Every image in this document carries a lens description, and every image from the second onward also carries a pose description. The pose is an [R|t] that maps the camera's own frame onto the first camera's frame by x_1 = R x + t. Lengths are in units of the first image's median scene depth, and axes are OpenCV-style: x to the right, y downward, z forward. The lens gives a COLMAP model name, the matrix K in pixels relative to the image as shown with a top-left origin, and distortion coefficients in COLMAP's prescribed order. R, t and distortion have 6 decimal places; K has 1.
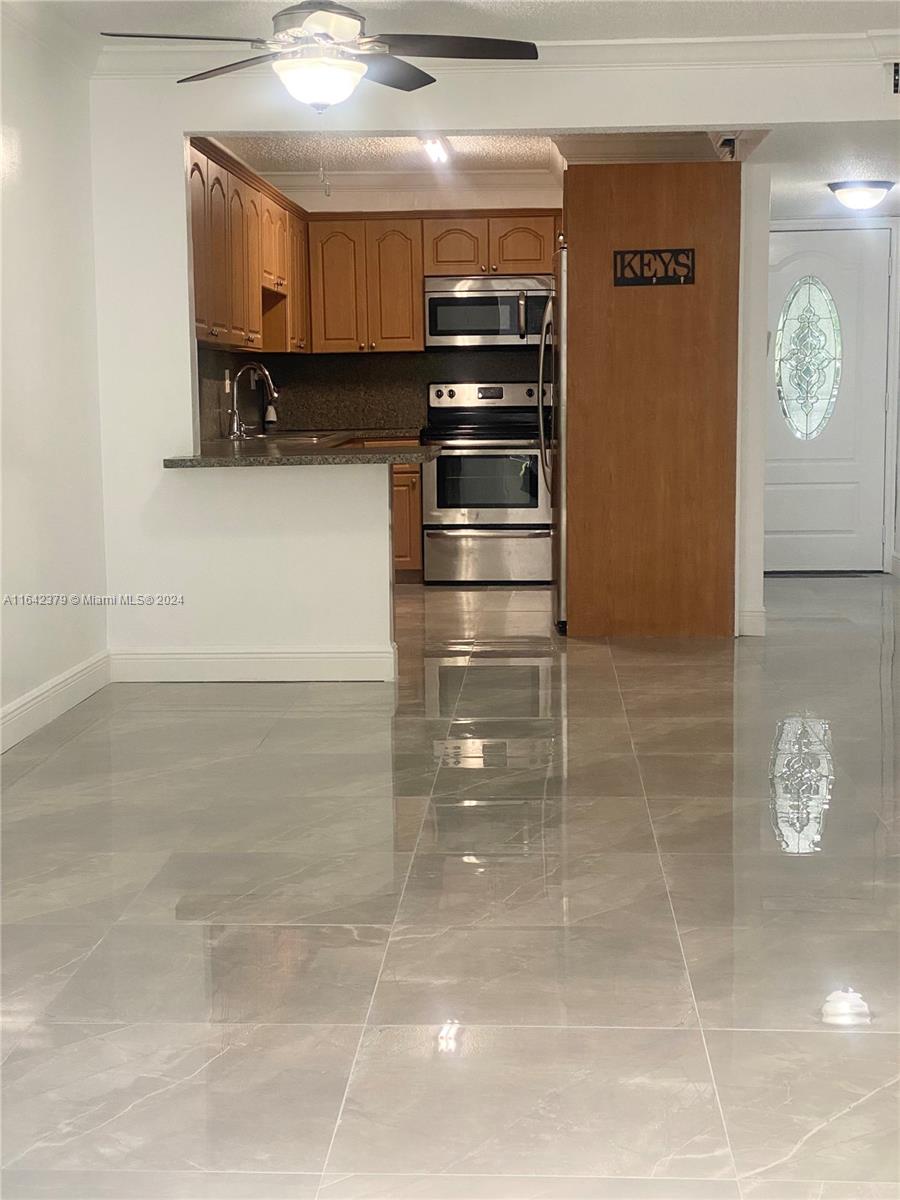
lens RADIAL K [[1750.3, 0, 444.9], [0, 1750.3, 606.5], [0, 0, 1]] dist [0.068935, 0.000000]
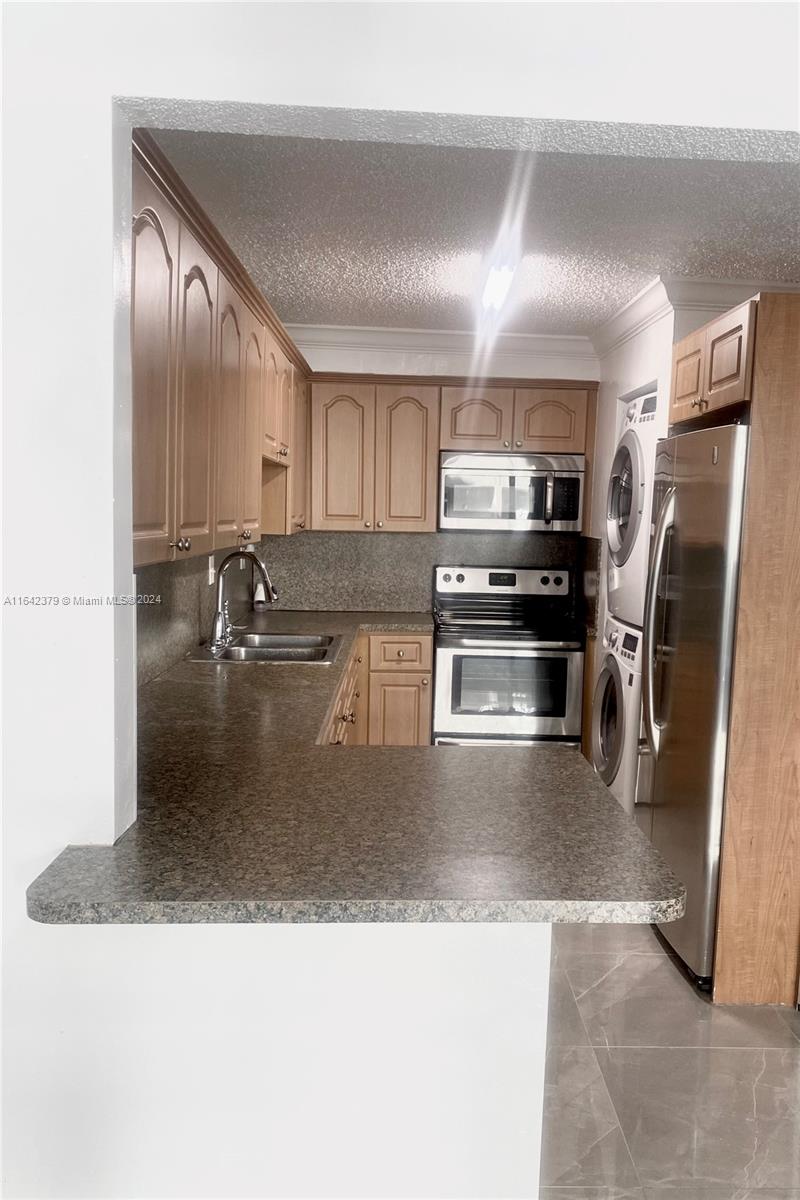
lens RADIAL K [[1015.9, 0, 437.0], [0, 1015.9, 623.2], [0, 0, 1]] dist [0.073666, 0.000900]
pose [[0.995356, 0.030896, 0.091173, -0.163701], [-0.029628, 0.999445, -0.015235, -0.259597], [-0.091593, 0.012463, 0.995719, 1.367300]]
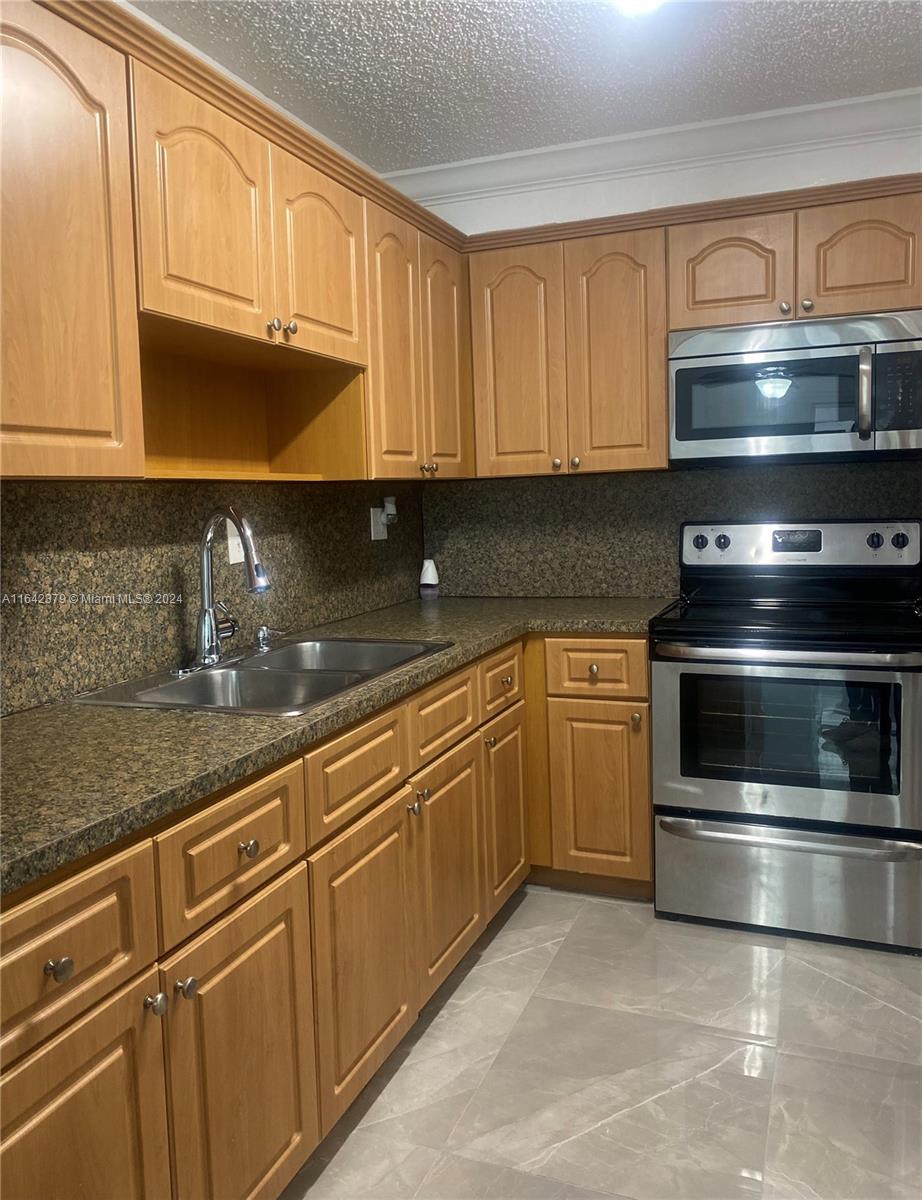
lens RADIAL K [[946.9, 0, 455.7], [0, 946.9, 573.6], [0, 0, 1]] dist [0.028123, -0.020853]
pose [[0.947612, 0.011075, -0.319232, 0.057833], [-0.021824, 0.999308, -0.030114, -0.290562], [0.318677, 0.035503, 0.947198, 1.982358]]
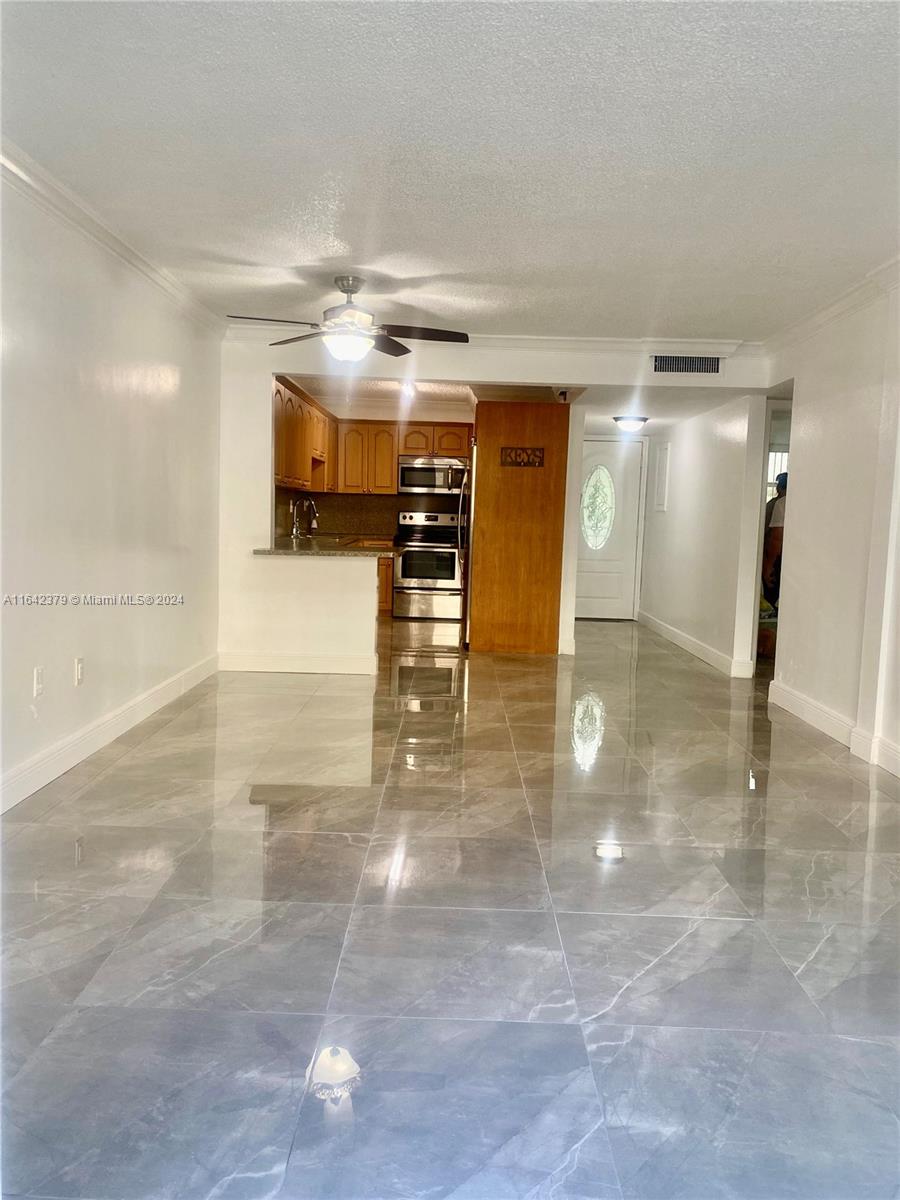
lens RADIAL K [[928.4, 0, 451.5], [0, 928.4, 604.2], [0, 0, 1]] dist [0.033487, -0.009755]
pose [[0.997994, 0.037127, 0.051278, -0.001455], [-0.035672, 0.998943, -0.028997, -0.003968], [-0.052301, 0.027110, 0.998263, 0.015863]]
